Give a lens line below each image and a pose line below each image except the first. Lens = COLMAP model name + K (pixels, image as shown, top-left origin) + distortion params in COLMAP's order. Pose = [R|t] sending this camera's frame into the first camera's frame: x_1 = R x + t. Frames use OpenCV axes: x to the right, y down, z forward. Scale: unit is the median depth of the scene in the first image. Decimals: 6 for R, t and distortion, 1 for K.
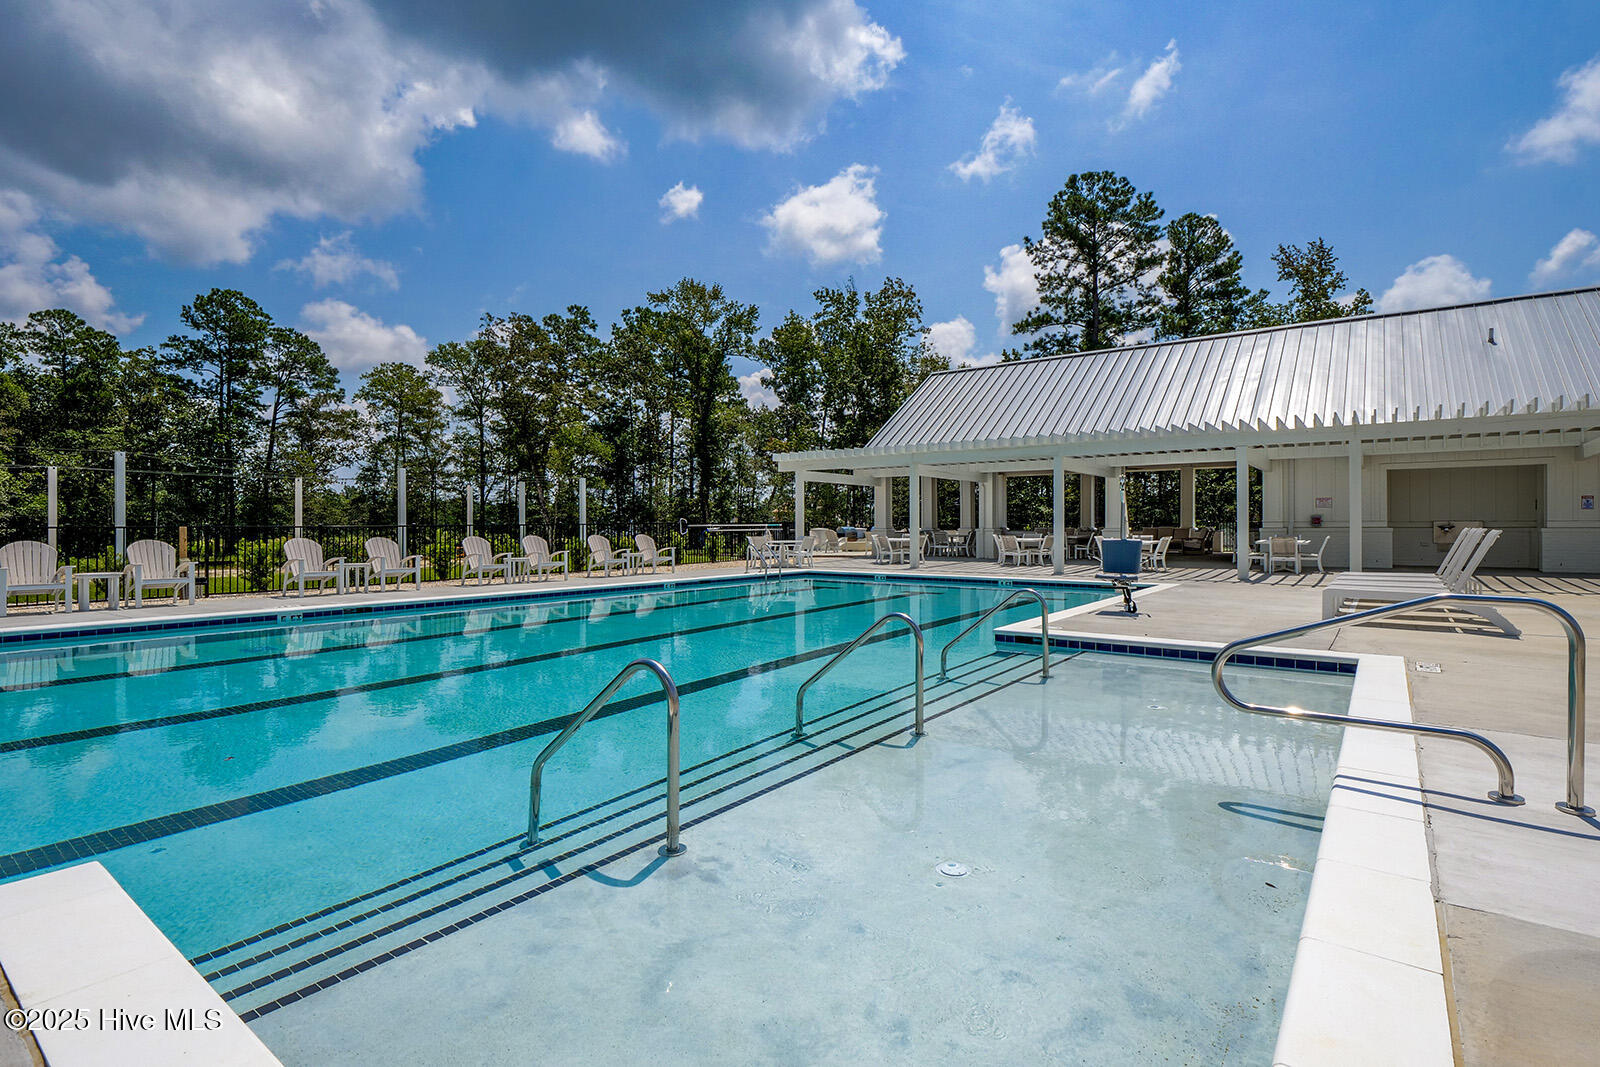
lens RADIAL K [[772.8, 0, 799.6], [0, 772.8, 530.6], [0, 0, 1]] dist [-0.019296, 0.000367]
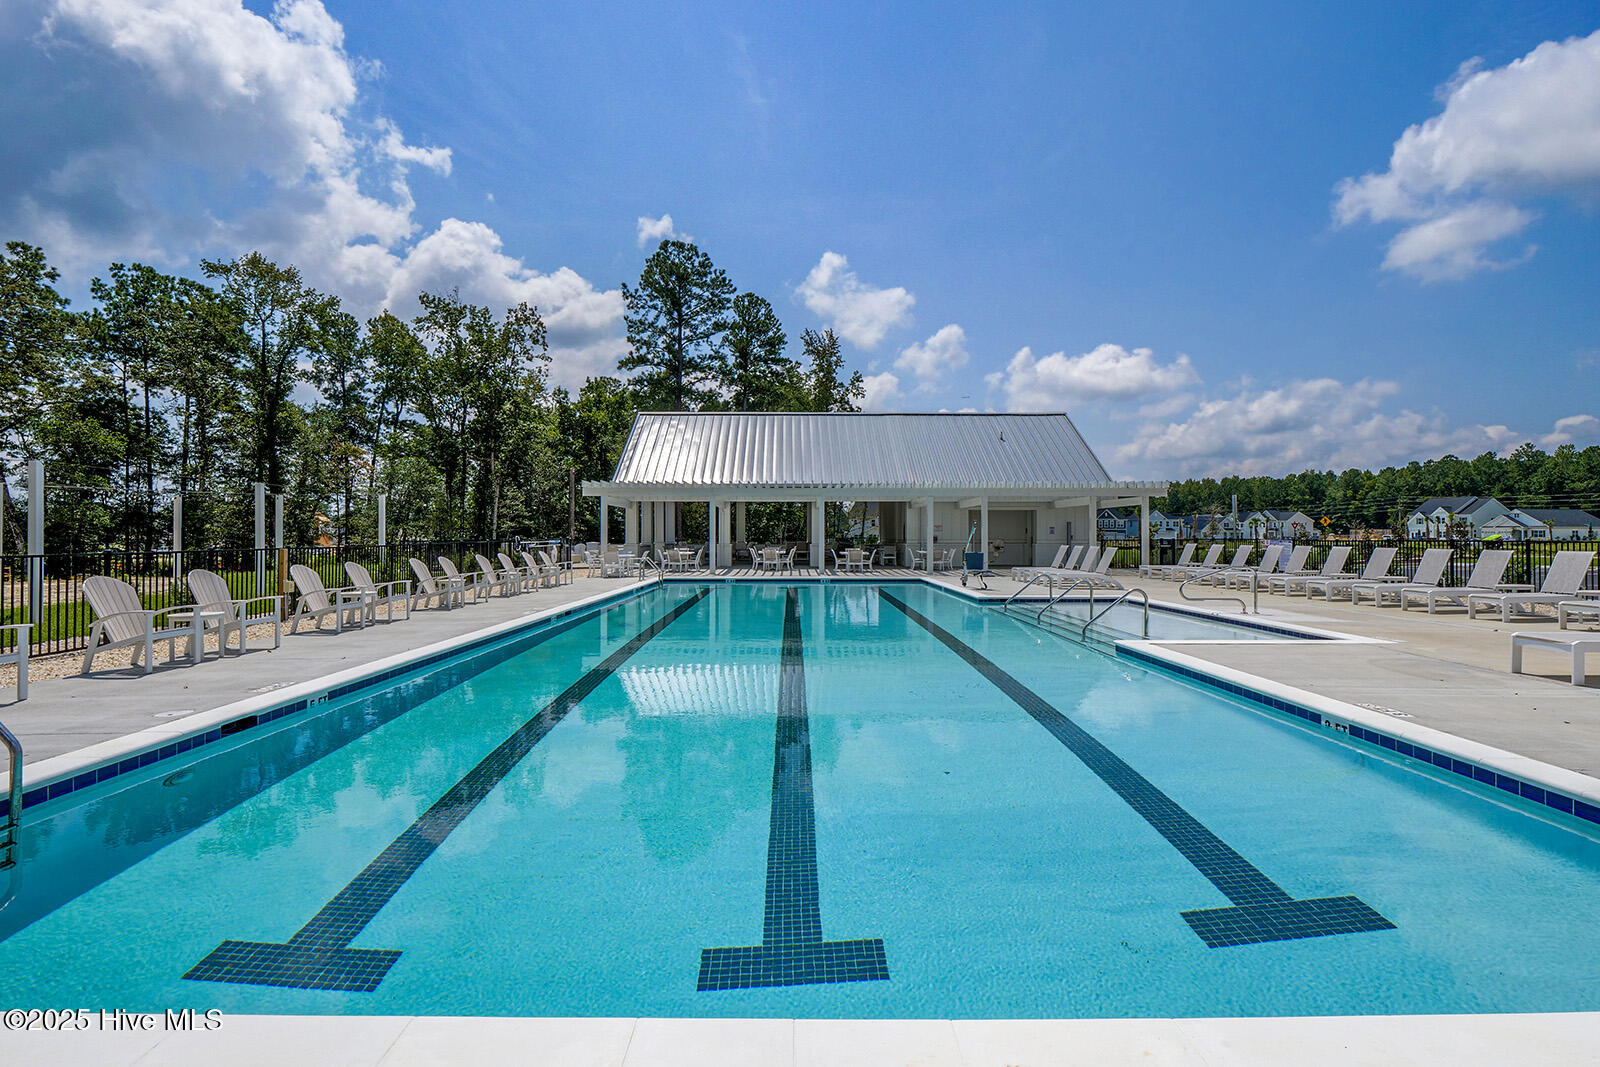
lens RADIAL K [[772.8, 0, 796.4], [0, 772.8, 541.9], [0, 0, 1]] dist [-0.019296, 0.000367]
pose [[0.793724, 0.000091, 0.608278, -0.177157], [-0.000037, 1.000000, -0.000102, -0.002139], [-0.608279, 0.000059, 0.793724, -0.048877]]
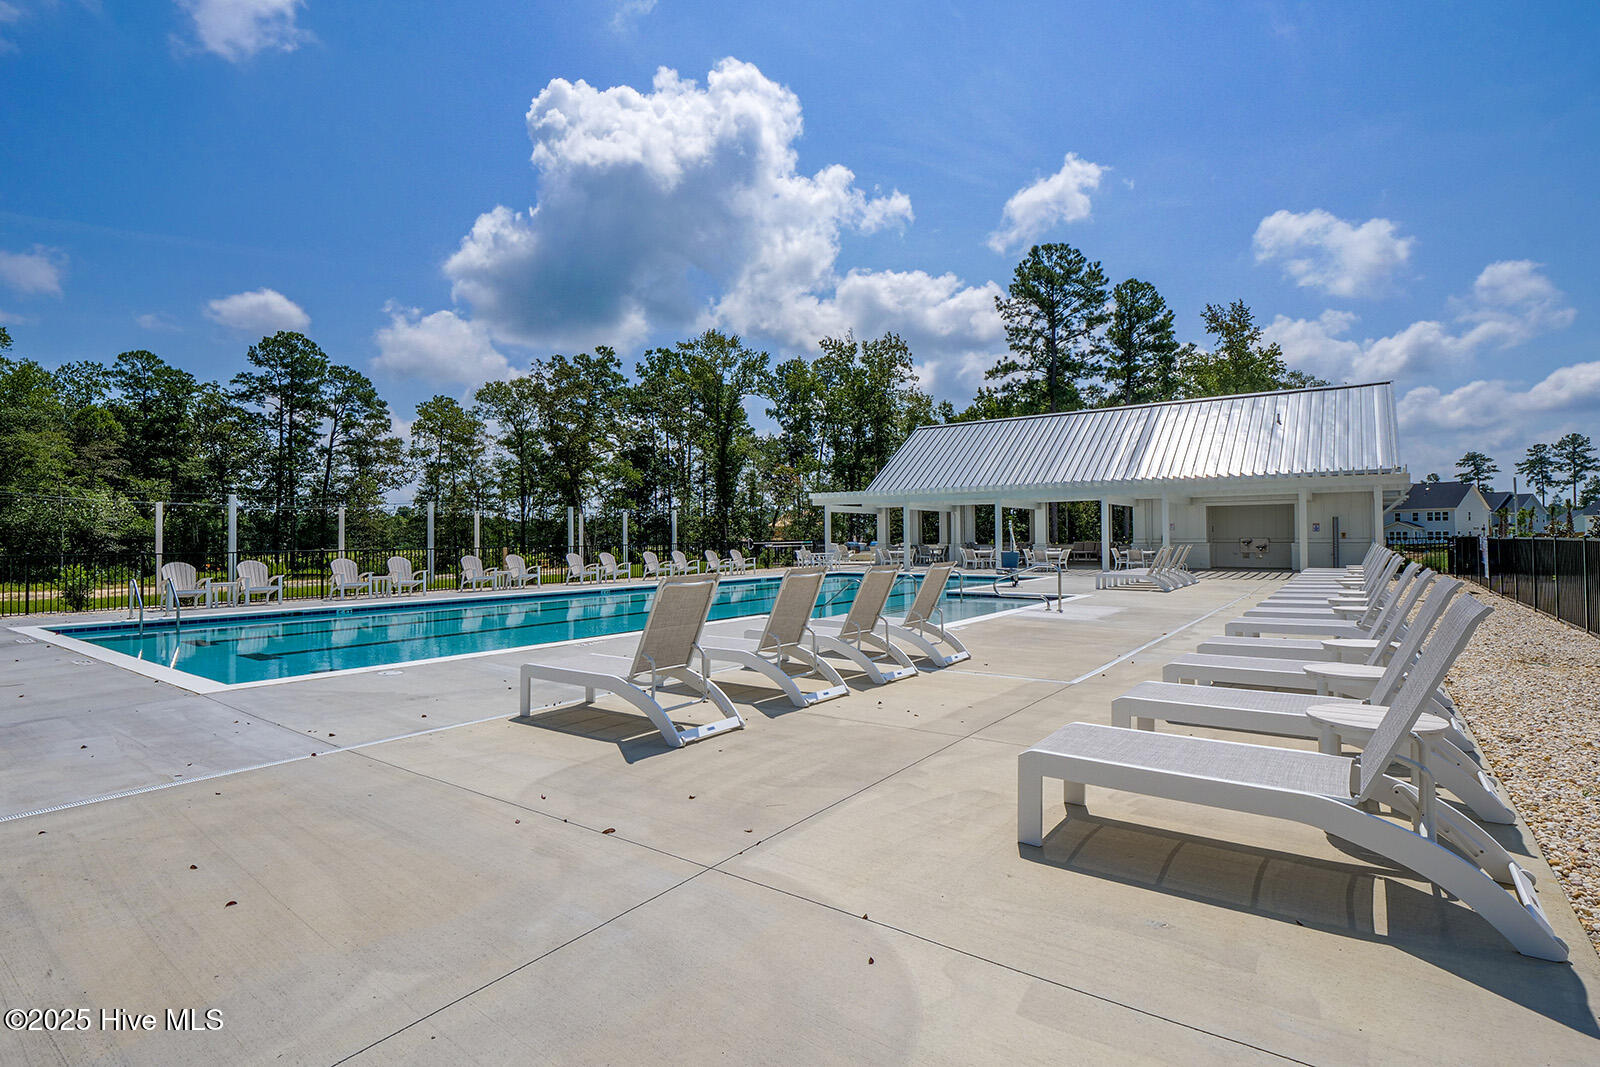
lens RADIAL K [[772.8, 0, 797.5], [0, 772.8, 545.2], [0, 0, 1]] dist [-0.019296, 0.000367]
pose [[0.999876, -0.004972, 0.014947, -0.029710], [0.004935, 0.999985, 0.002512, -0.002106], [-0.014959, -0.002438, 0.999885, -0.170615]]
